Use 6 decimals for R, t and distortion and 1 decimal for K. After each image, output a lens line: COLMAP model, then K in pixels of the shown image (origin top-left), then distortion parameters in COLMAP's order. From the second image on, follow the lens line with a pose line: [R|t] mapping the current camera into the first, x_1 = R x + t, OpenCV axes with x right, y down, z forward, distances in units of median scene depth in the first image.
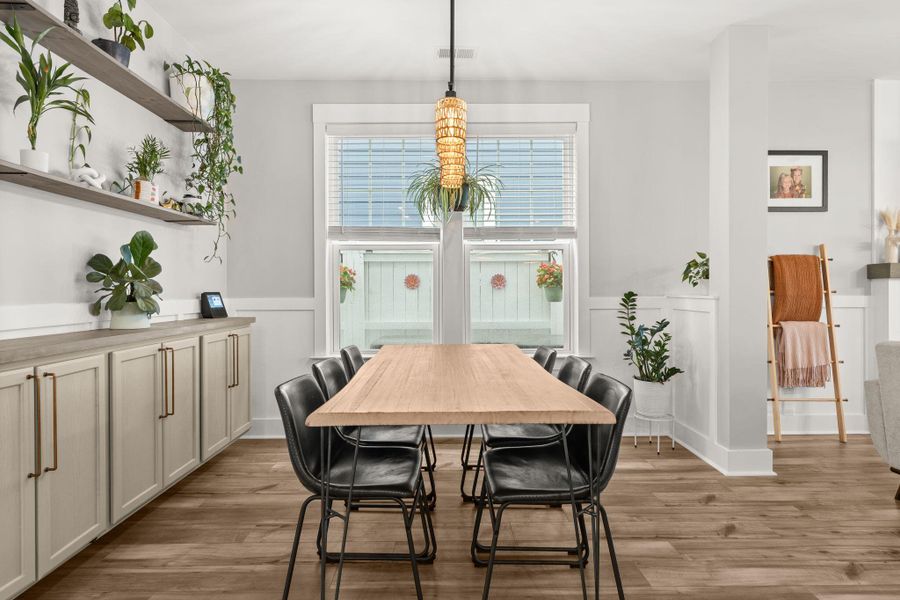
lens RADIAL K [[502.2, 0, 449.8], [0, 502.2, 293.8], [0, 0, 1]] dist [-0.007141, 0.000370]
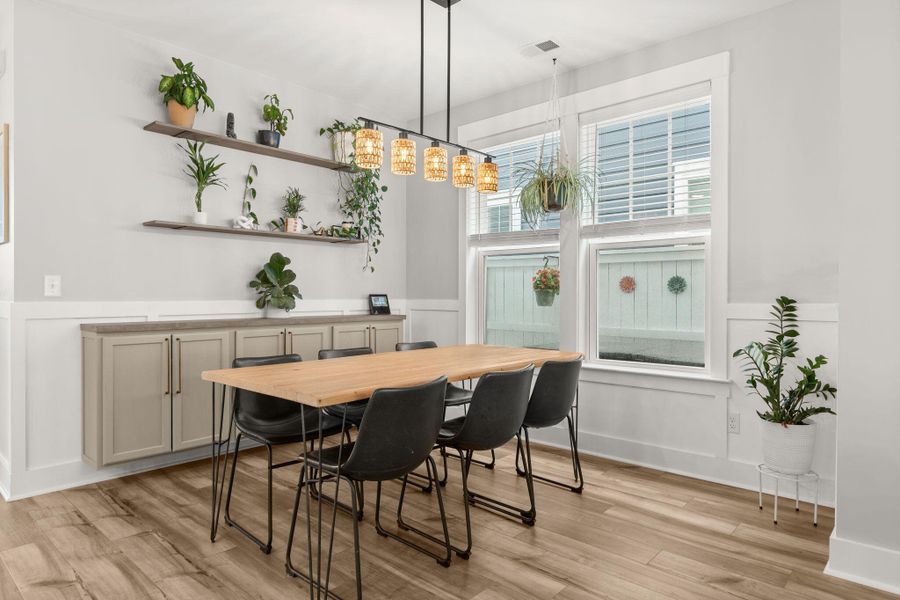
lens RADIAL K [[534.5, 0, 451.0], [0, 534.5, 299.7], [0, 0, 1]] dist [0.003715, 0.000318]
pose [[0.735436, 0.012094, -0.677486, 0.596191], [-0.008777, 0.999927, 0.008321, -0.002200], [0.677537, -0.000173, 0.735489, 0.124432]]
